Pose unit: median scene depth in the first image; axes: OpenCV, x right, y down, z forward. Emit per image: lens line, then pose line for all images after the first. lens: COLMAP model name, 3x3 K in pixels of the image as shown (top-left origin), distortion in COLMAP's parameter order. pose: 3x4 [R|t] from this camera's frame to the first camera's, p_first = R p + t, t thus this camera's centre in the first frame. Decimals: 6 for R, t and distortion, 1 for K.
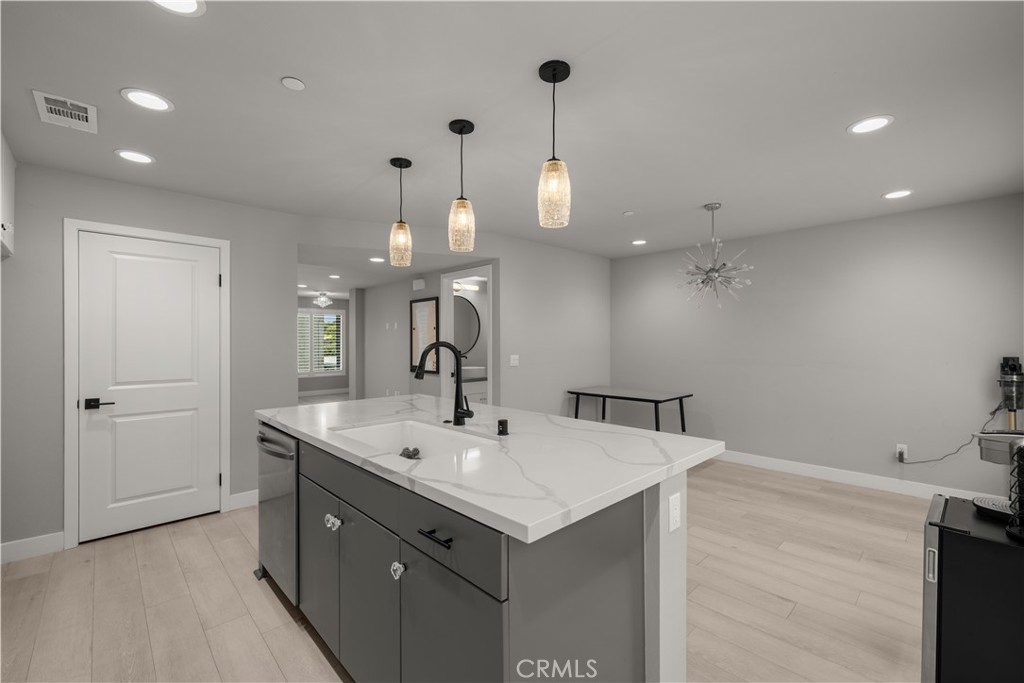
lens RADIAL K [[434.0, 0, 513.4], [0, 434.0, 342.9], [0, 0, 1]] dist [-0.012060, 0.003998]
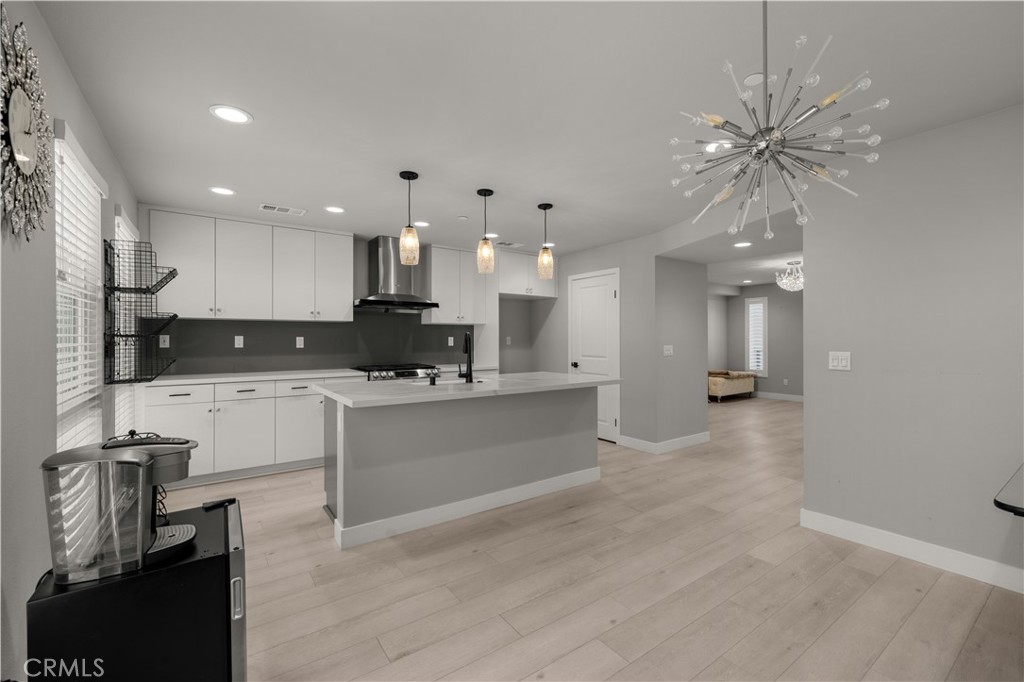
lens RADIAL K [[434.0, 0, 514.5], [0, 434.0, 338.1], [0, 0, 1]] dist [-0.012060, 0.003998]
pose [[-0.152781, -0.003145, -0.988255, 1.211920], [-0.006160, 0.999979, -0.002230, 0.025395], [0.988241, 0.005747, -0.152798, 1.167816]]
